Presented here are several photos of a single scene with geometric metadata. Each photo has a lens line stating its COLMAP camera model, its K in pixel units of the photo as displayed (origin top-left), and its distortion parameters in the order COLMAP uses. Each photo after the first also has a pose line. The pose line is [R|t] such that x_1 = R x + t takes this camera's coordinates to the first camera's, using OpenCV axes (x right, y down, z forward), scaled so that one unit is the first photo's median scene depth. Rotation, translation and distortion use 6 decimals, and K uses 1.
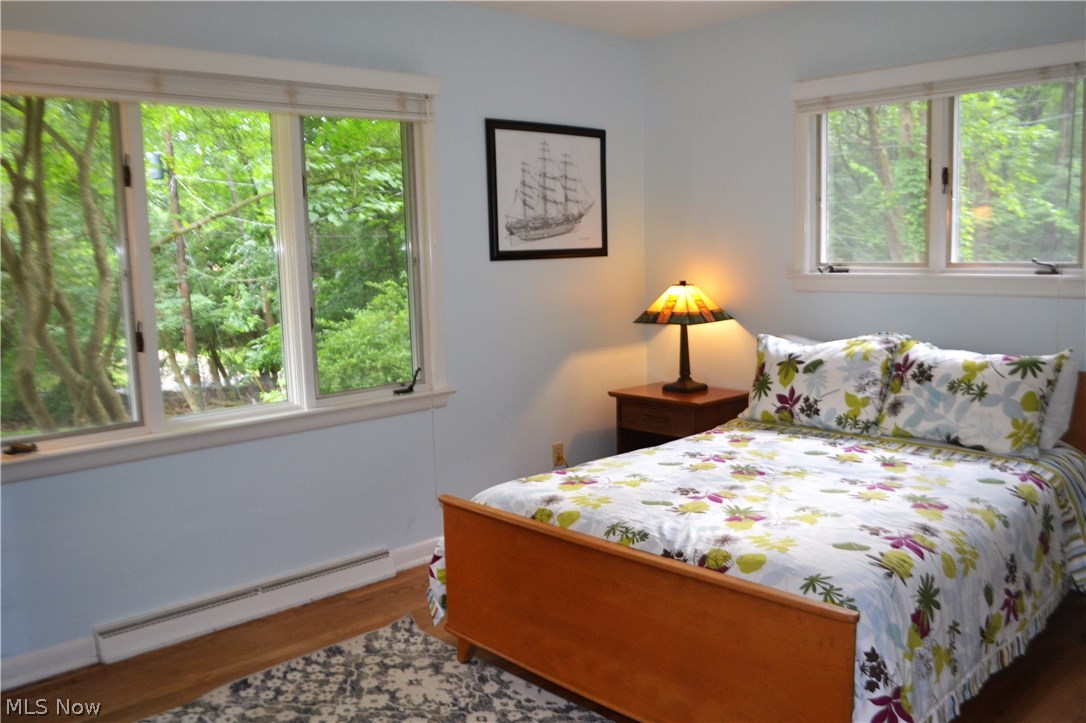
lens RADIAL K [[910.0, 0, 553.8], [0, 910.0, 361.5], [0, 0, 1]] dist [-0.058945, 0.005020]
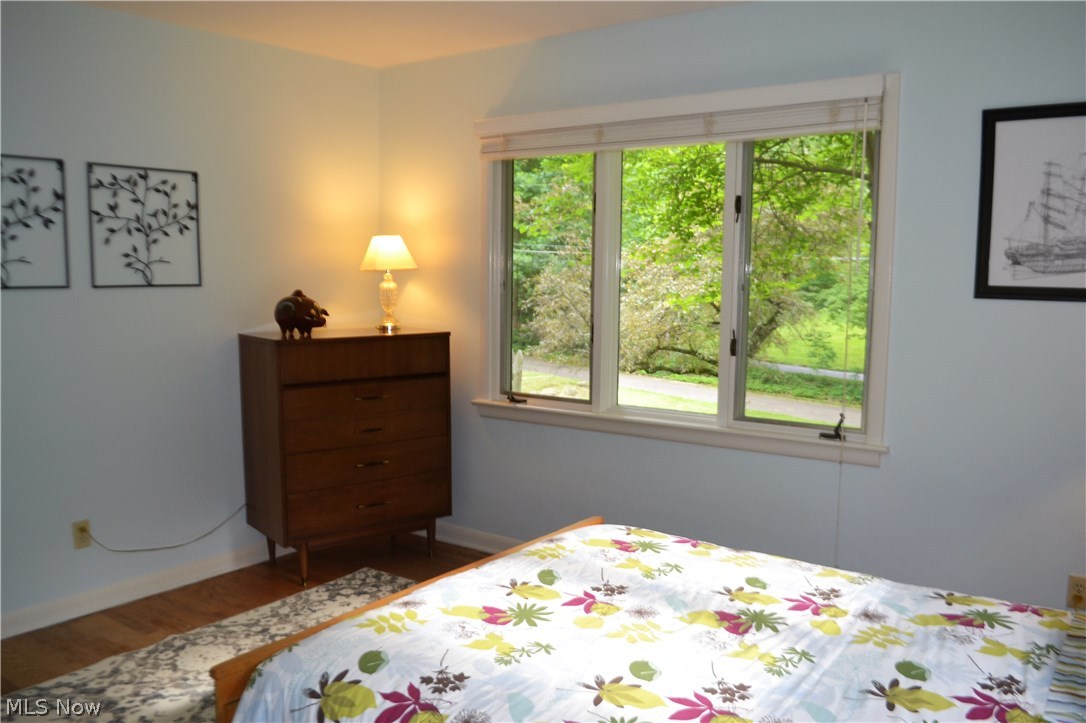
lens RADIAL K [[910.0, 0, 553.7], [0, 910.0, 362.9], [0, 0, 1]] dist [-0.058945, 0.005020]
pose [[0.202822, 0.133486, -0.970075, 0.600817], [-0.137158, 0.984771, 0.106831, -0.090676], [0.969562, 0.111386, 0.218042, 0.511241]]
